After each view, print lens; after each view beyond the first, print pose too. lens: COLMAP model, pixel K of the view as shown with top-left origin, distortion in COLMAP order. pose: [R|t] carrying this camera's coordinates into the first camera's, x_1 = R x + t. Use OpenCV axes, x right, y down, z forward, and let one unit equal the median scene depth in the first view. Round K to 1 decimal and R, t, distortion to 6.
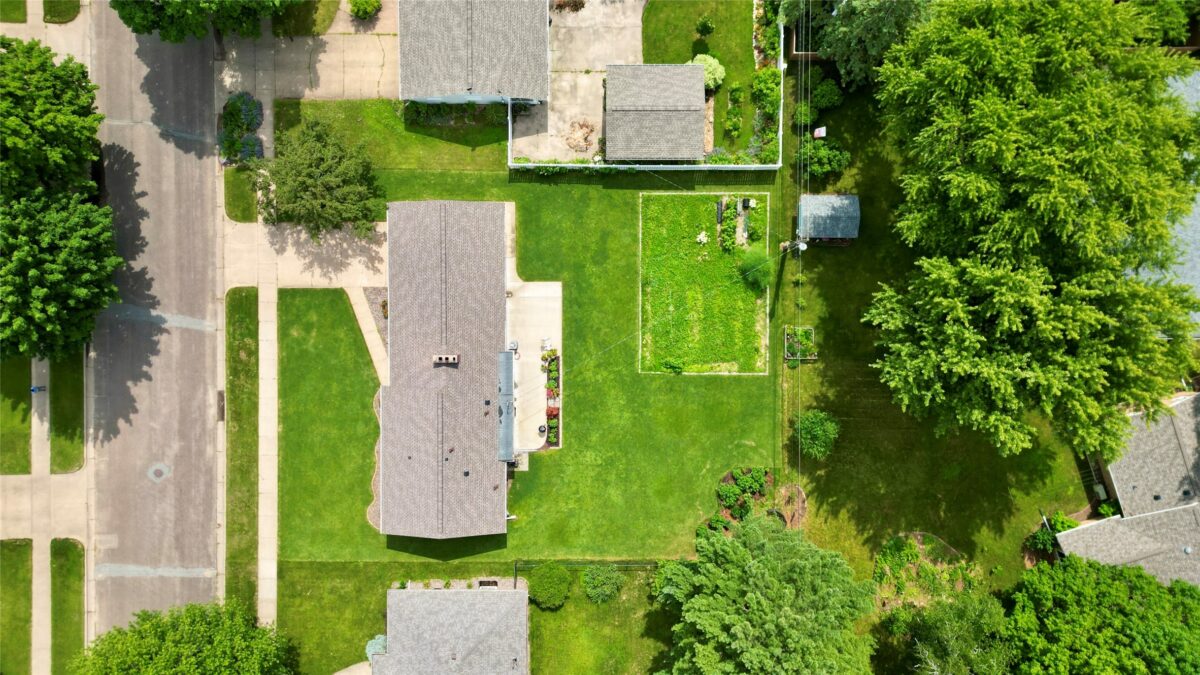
lens RADIAL K [[842.7, 0, 599.1], [0, 842.7, 340.2], [0, 0, 1]] dist [0.062874, -0.056062]
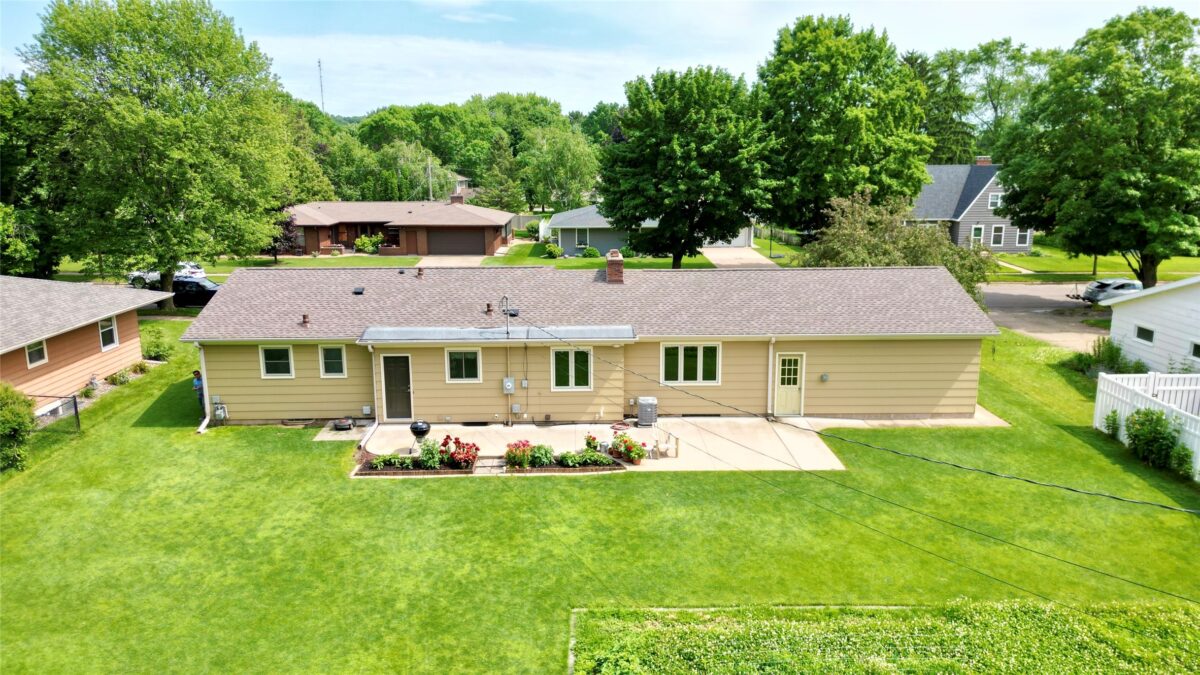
lens RADIAL K [[842.7, 0, 601.1], [0, 842.7, 338.7], [0, 0, 1]] dist [0.062874, -0.056062]
pose [[0.019765, 0.211756, -0.977123, 0.274204], [-0.999573, -0.016833, -0.023867, 0.037660], [-0.021502, 0.977178, 0.211333, 0.874631]]
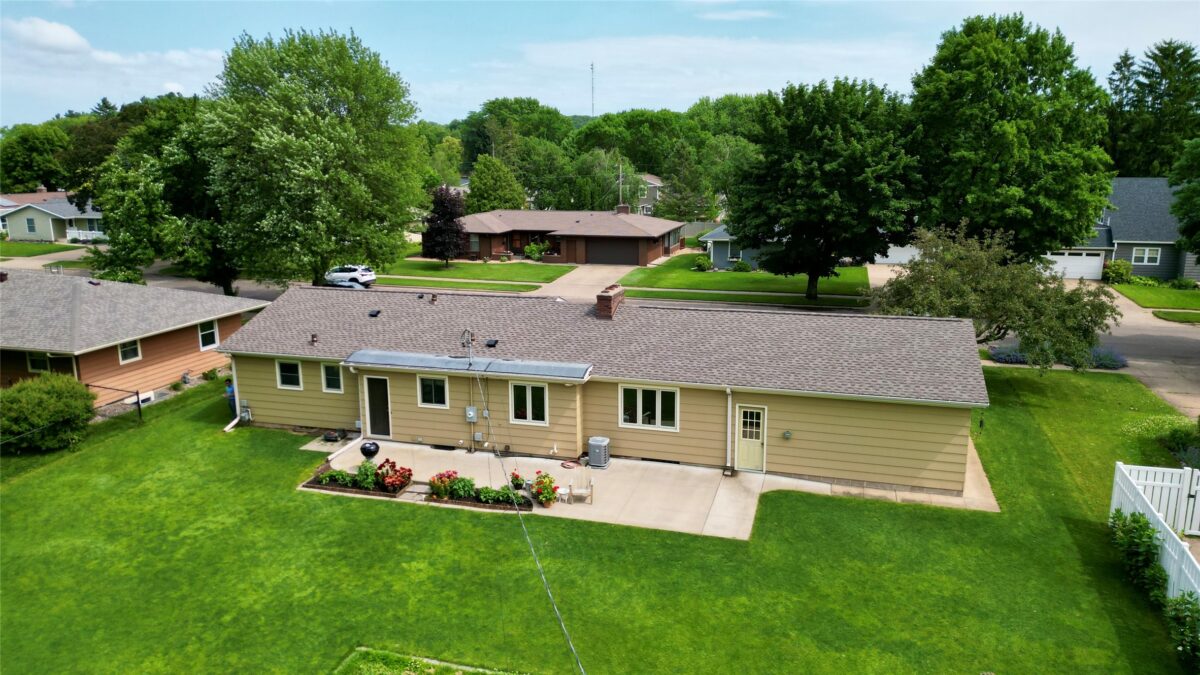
lens RADIAL K [[842.7, 0, 602.9], [0, 842.7, 340.2], [0, 0, 1]] dist [0.062874, -0.056062]
pose [[-0.282472, 0.209366, -0.936149, 0.253100], [-0.959106, -0.079983, 0.271511, -0.097555], [-0.018031, 0.974561, 0.223397, 0.852234]]
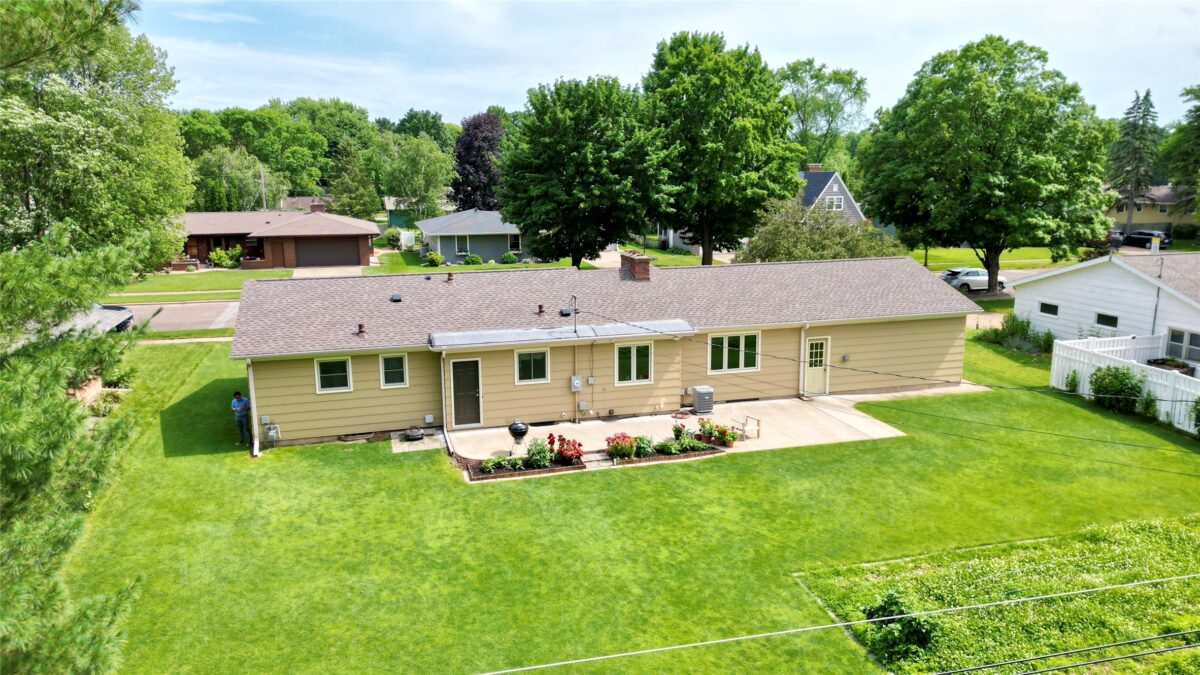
lens RADIAL K [[842.7, 0, 598.4], [0, 842.7, 336.8], [0, 0, 1]] dist [0.062874, -0.056062]
pose [[0.275428, 0.191233, -0.942109, 0.269520], [-0.961134, 0.035395, -0.273806, 0.168115], [-0.019015, 0.980906, 0.193549, 0.880522]]
